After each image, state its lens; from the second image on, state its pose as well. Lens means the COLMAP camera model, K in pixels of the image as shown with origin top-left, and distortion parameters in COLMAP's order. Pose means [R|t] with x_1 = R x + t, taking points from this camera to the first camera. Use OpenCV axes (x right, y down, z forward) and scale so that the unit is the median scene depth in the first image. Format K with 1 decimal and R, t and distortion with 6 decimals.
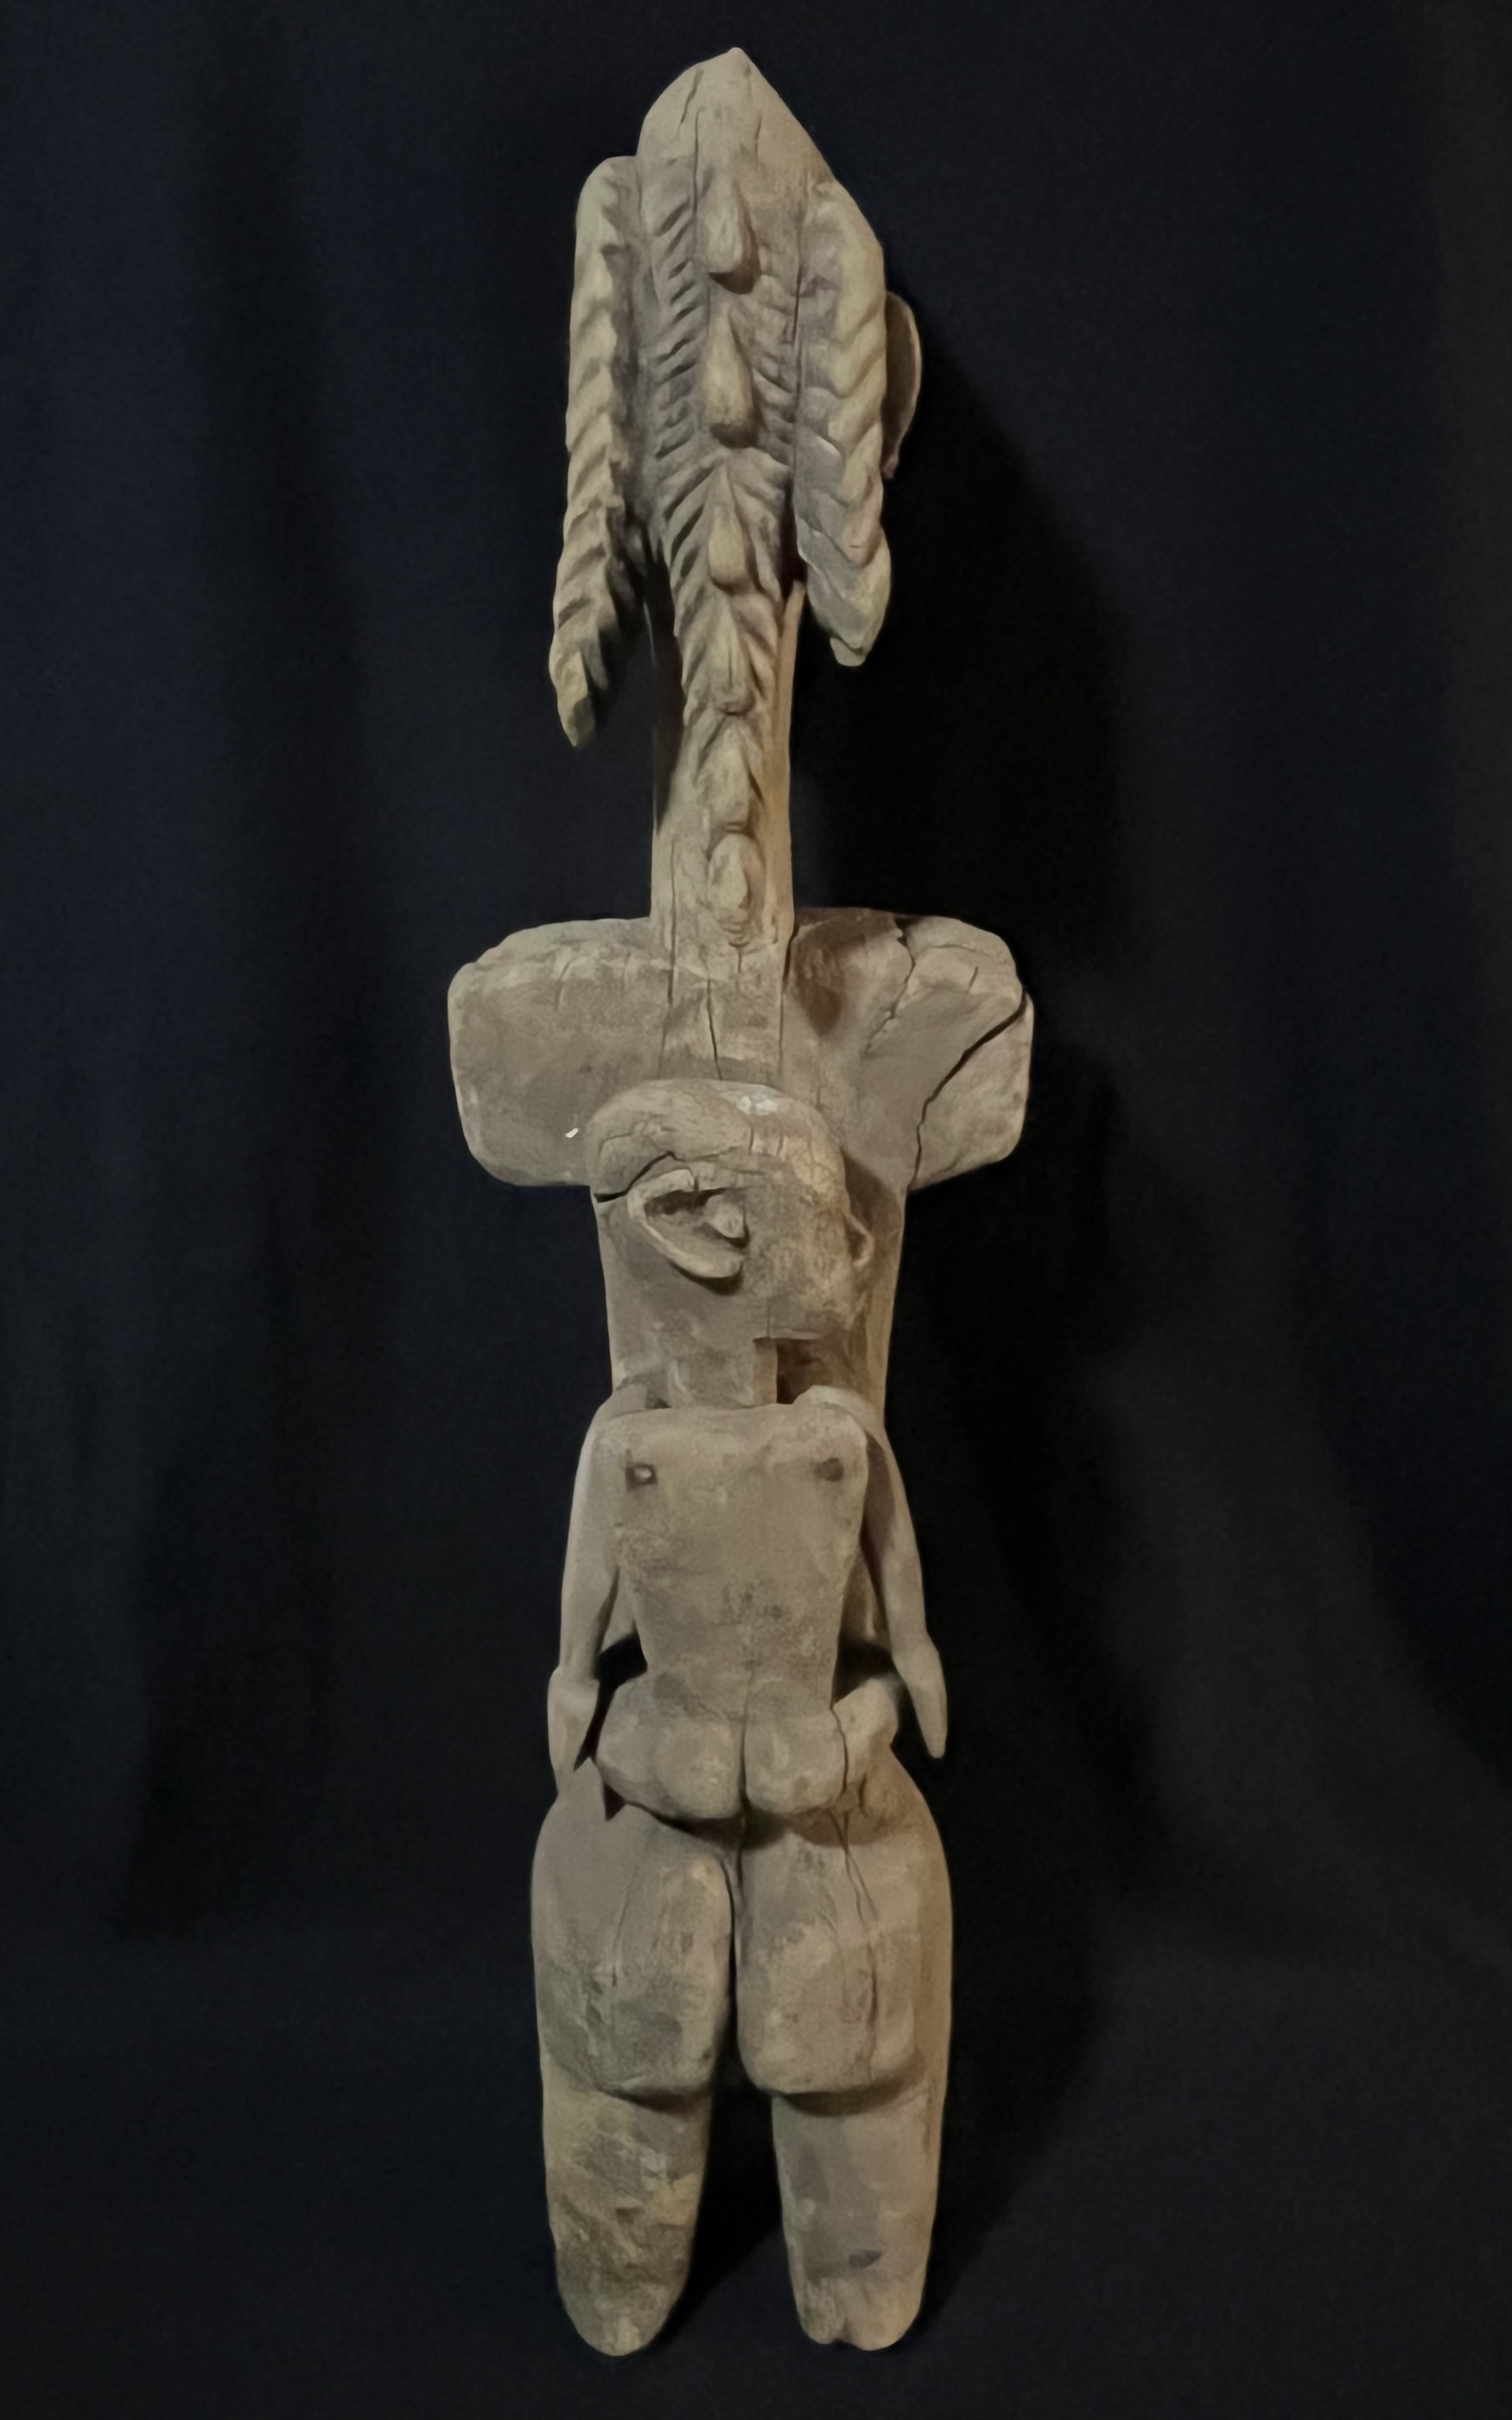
lens RADIAL K [[1827.7, 0, 725.1], [0, 1827.7, 1166.9], [0, 0, 1]] dist [-0.006492, -0.002840]
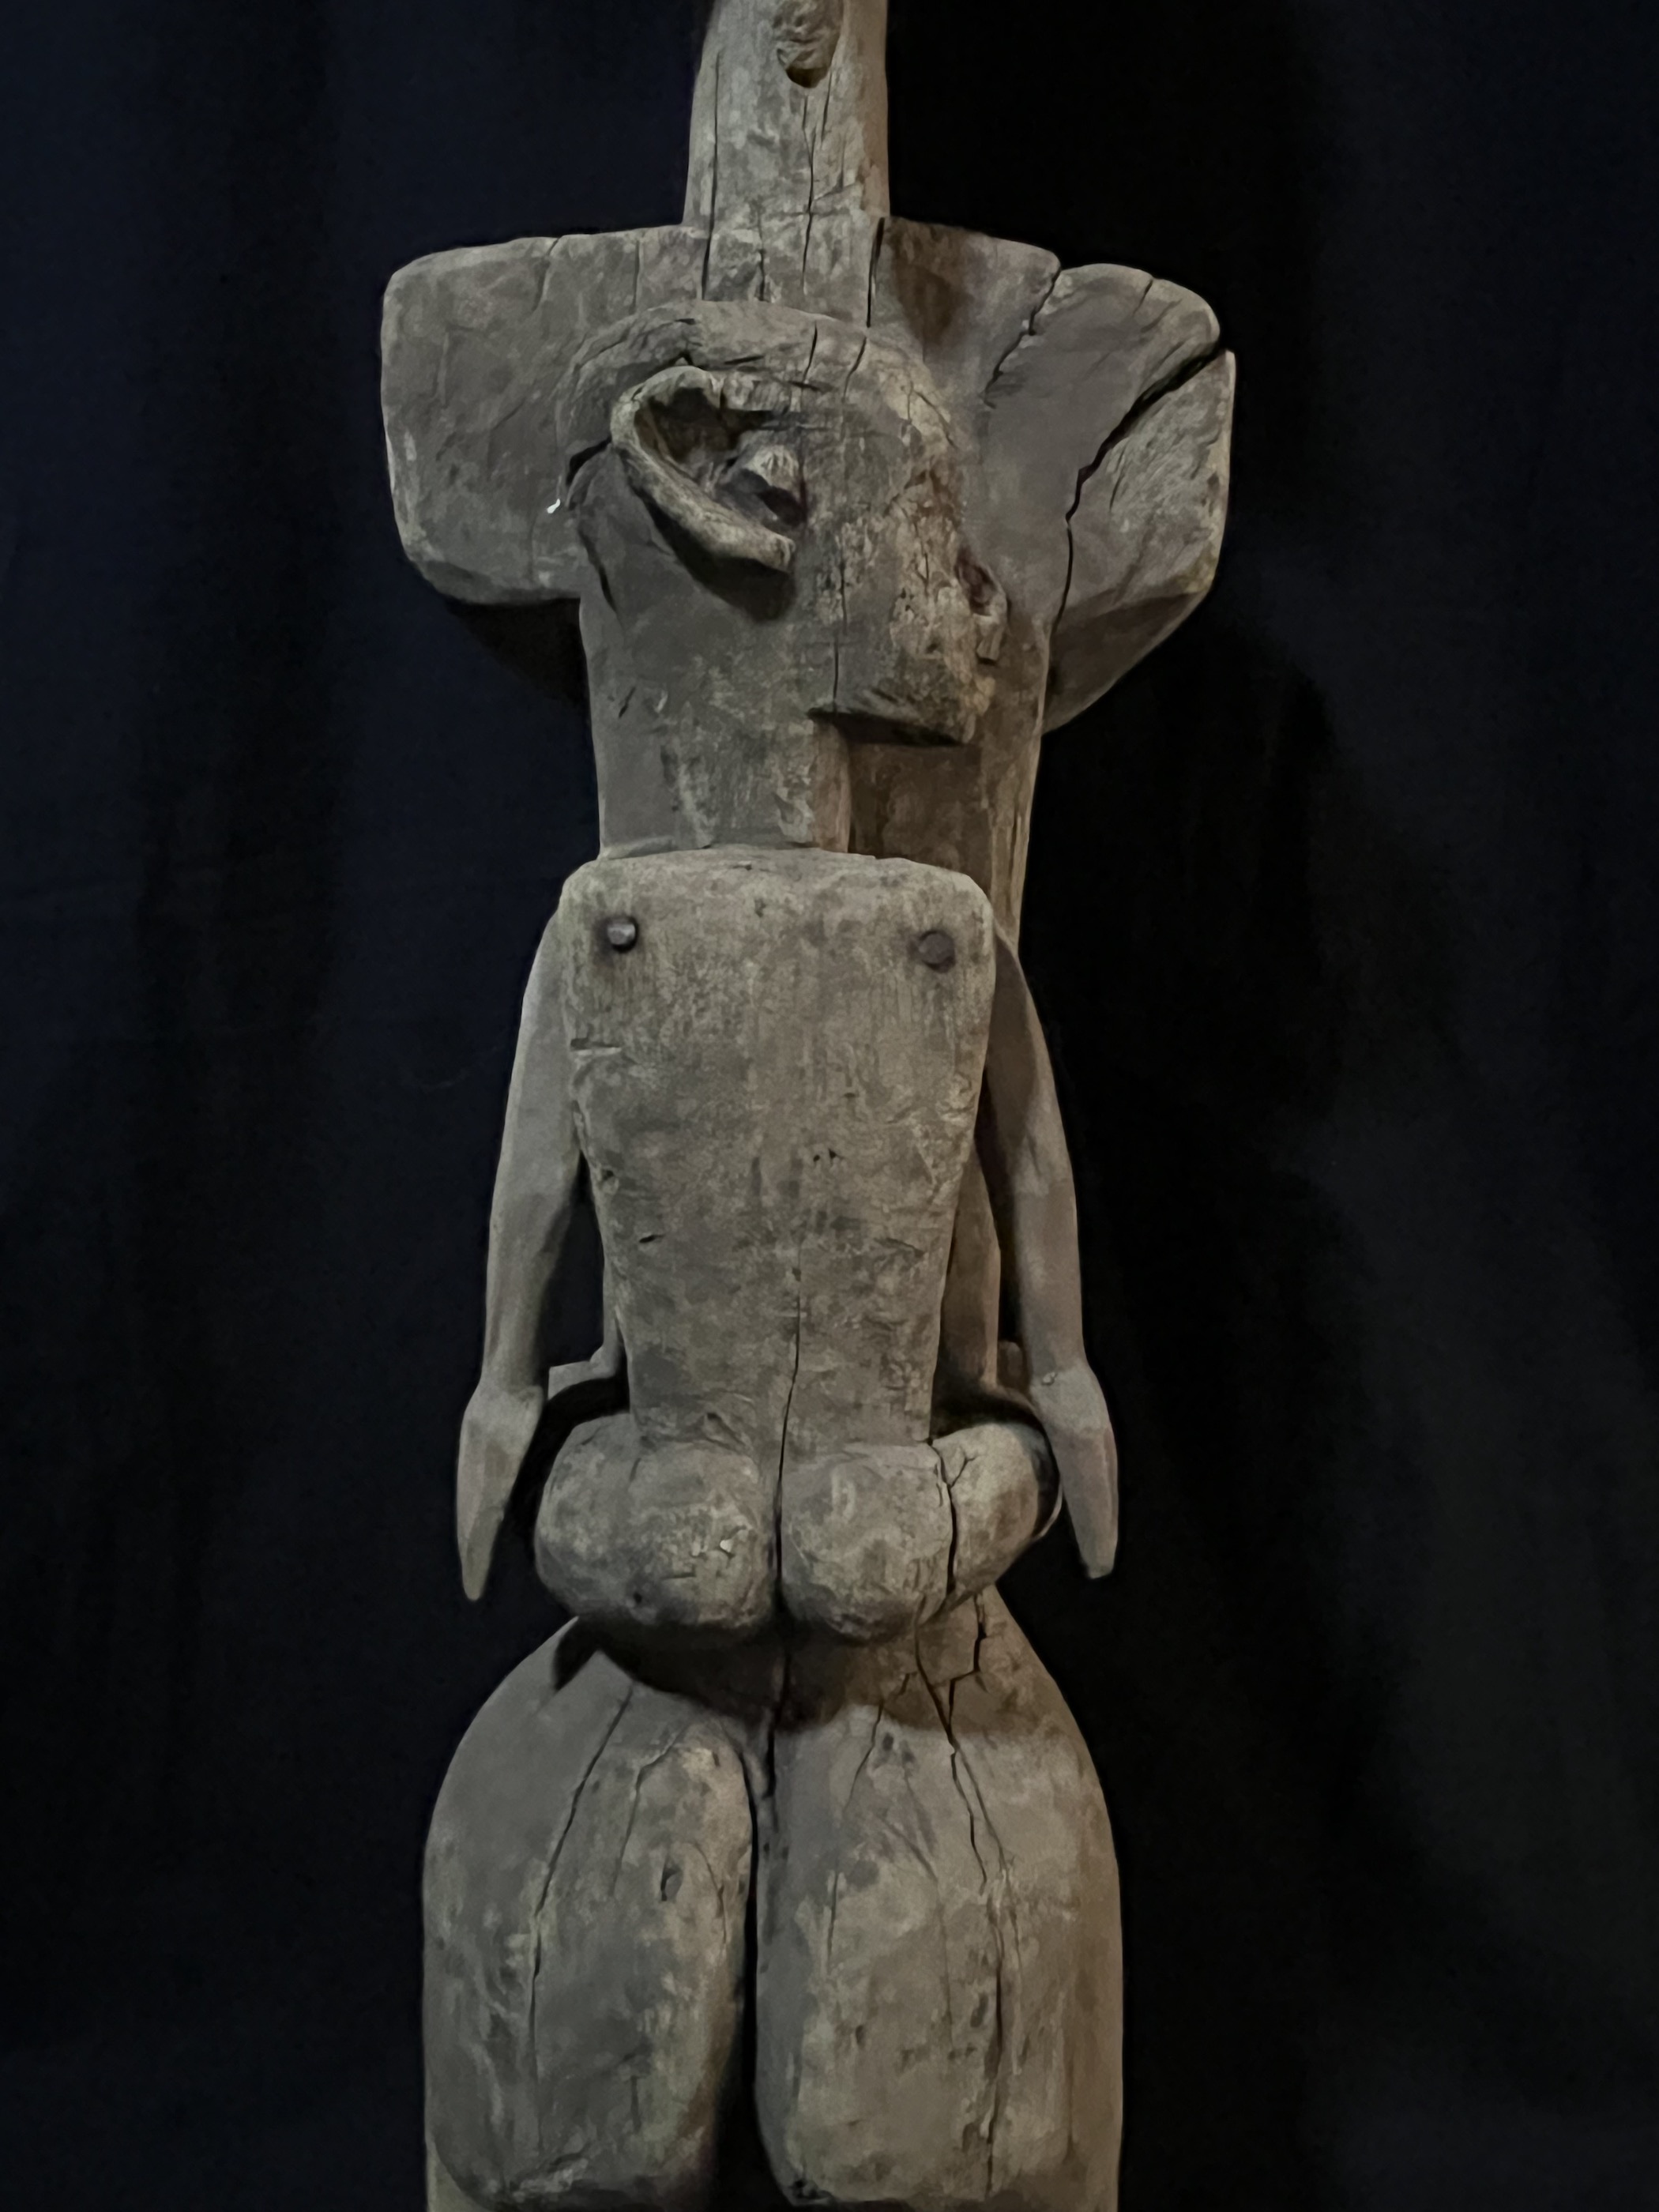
lens RADIAL K [[1640.5, 0, 857.9], [0, 1640.5, 1072.8], [0, 0, 1]] dist [0.004444, -0.008477]
pose [[0.999597, 0.026624, 0.009823, 0.028211], [-0.023095, 0.964353, -0.263609, 0.348882], [-0.016491, 0.263276, 0.964580, 0.487521]]
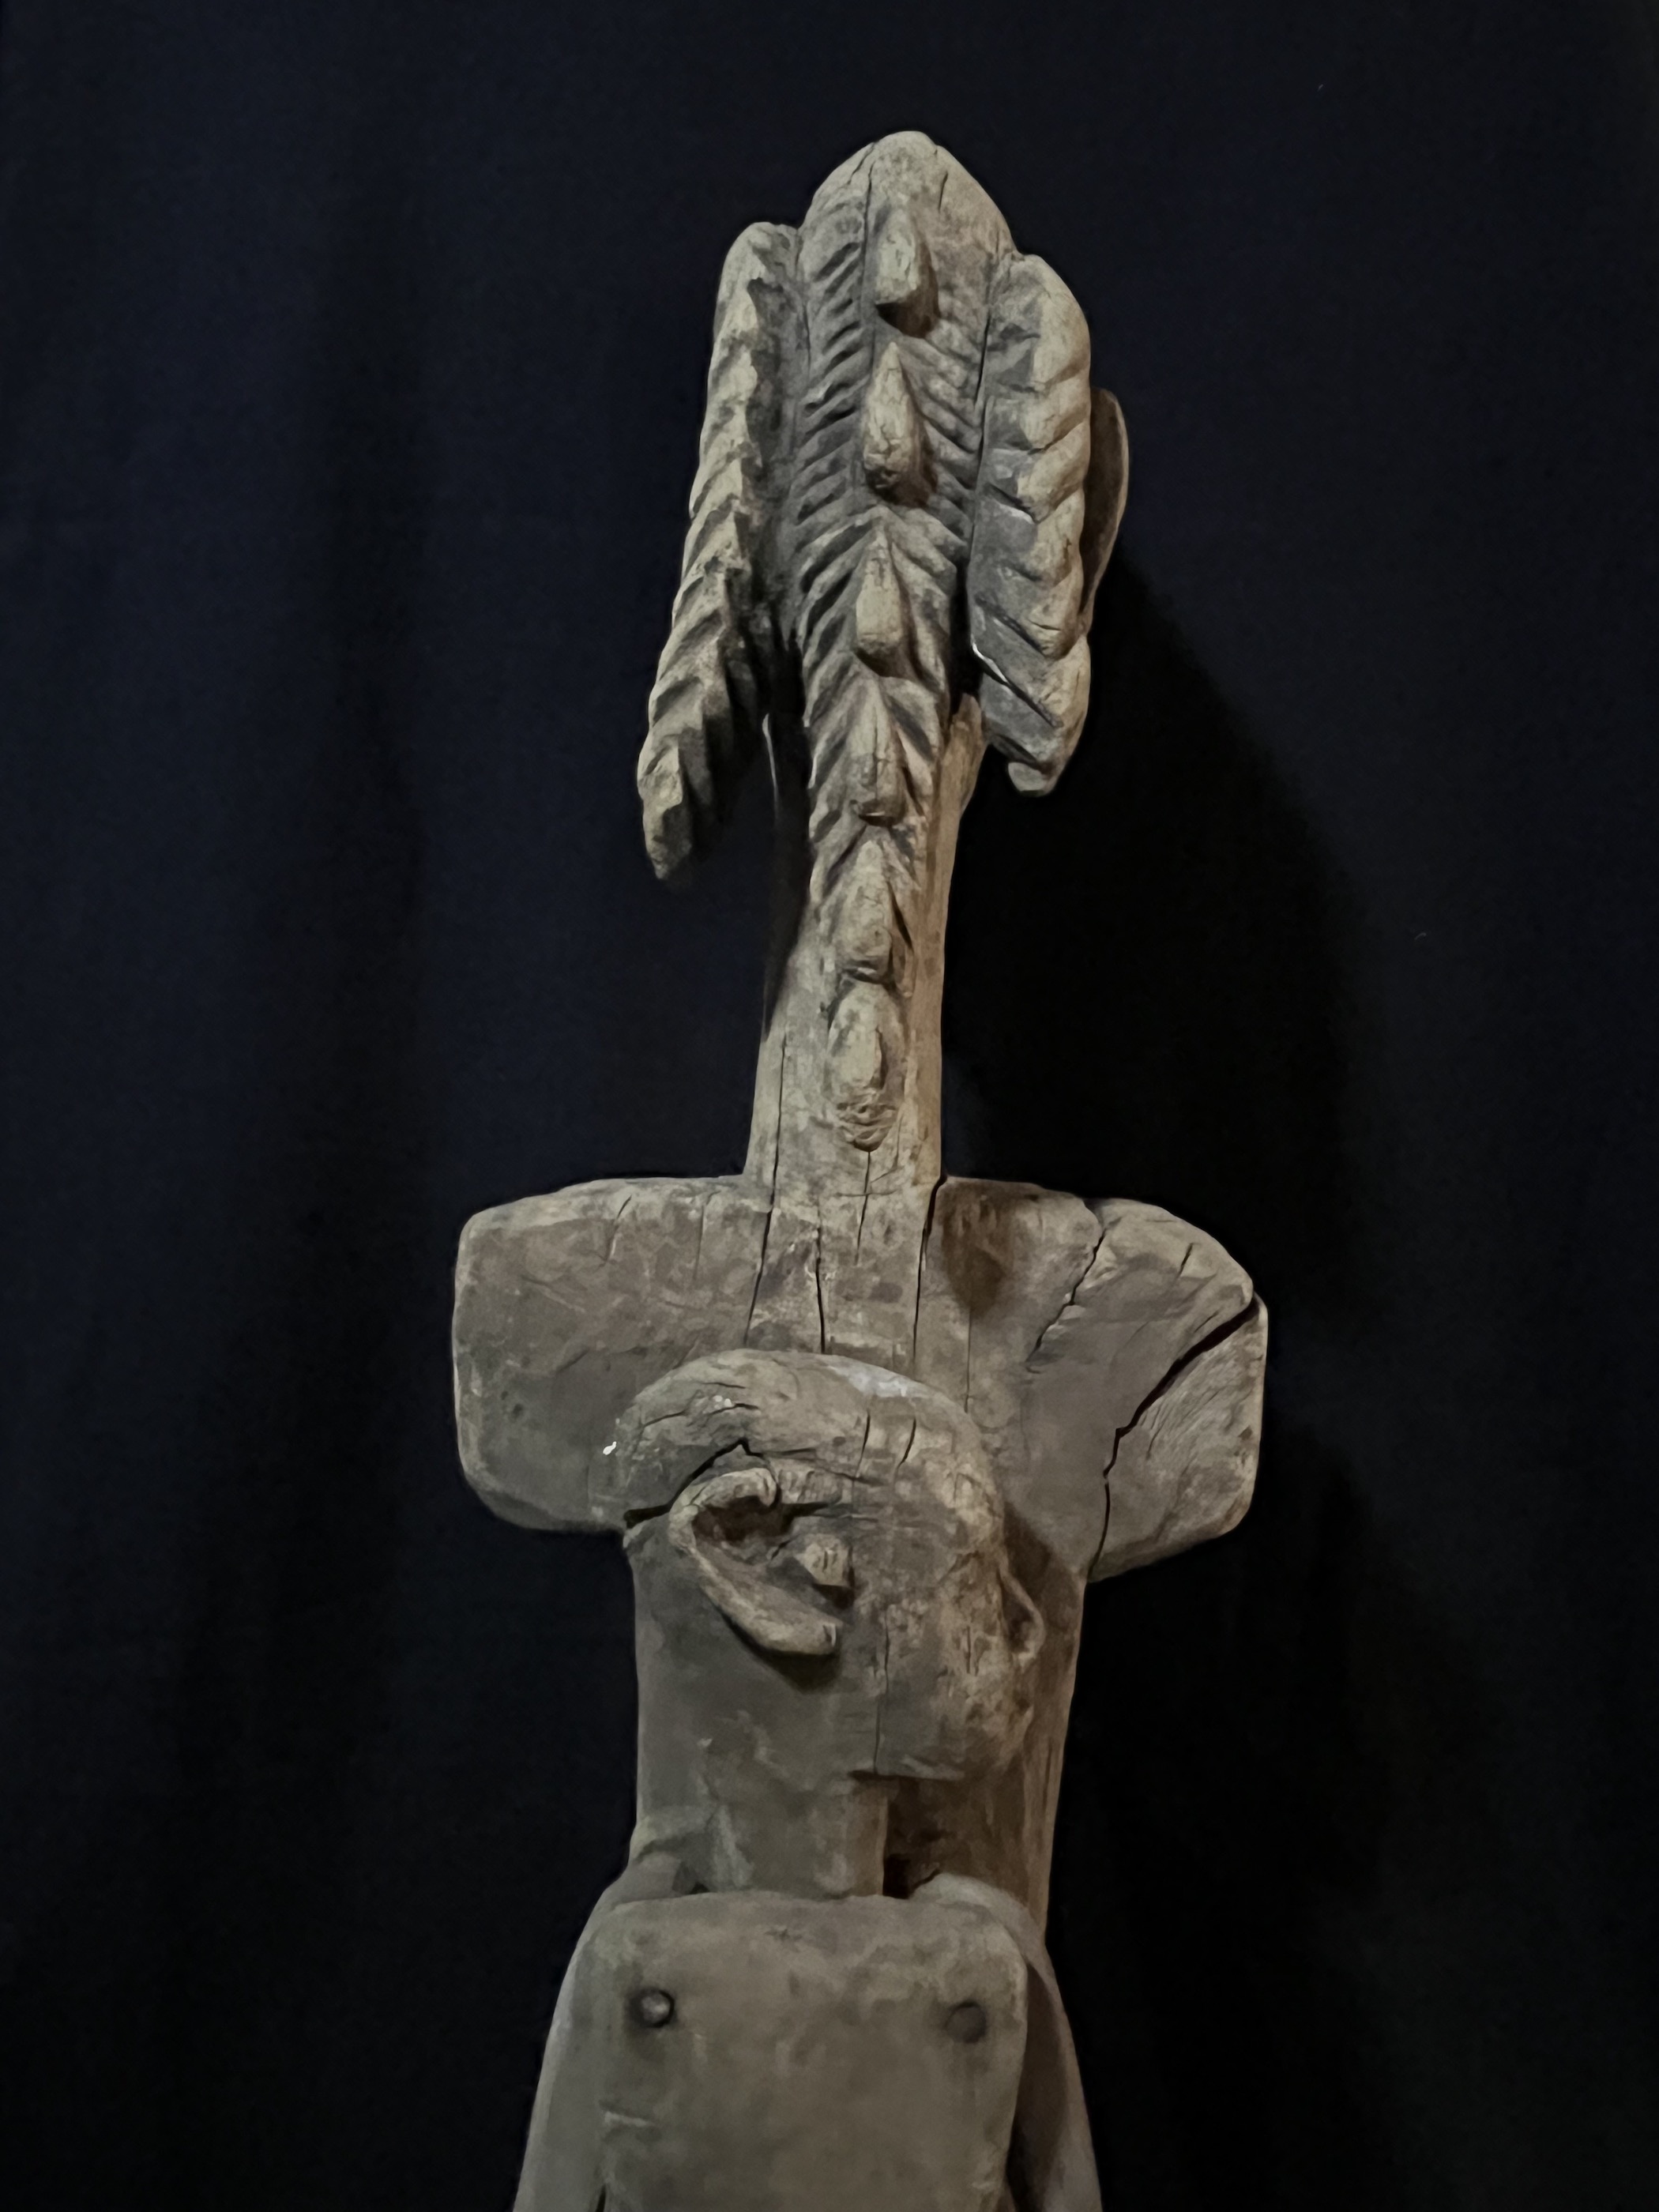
lens RADIAL K [[1640.5, 0, 857.9], [0, 1640.5, 1072.8], [0, 0, 1]] dist [0.004444, -0.008477]
pose [[0.998183, 0.059156, -0.011425, 0.009421], [-0.058980, 0.920714, -0.385754, 0.088358], [-0.012300, 0.385728, 0.922531, 0.378173]]
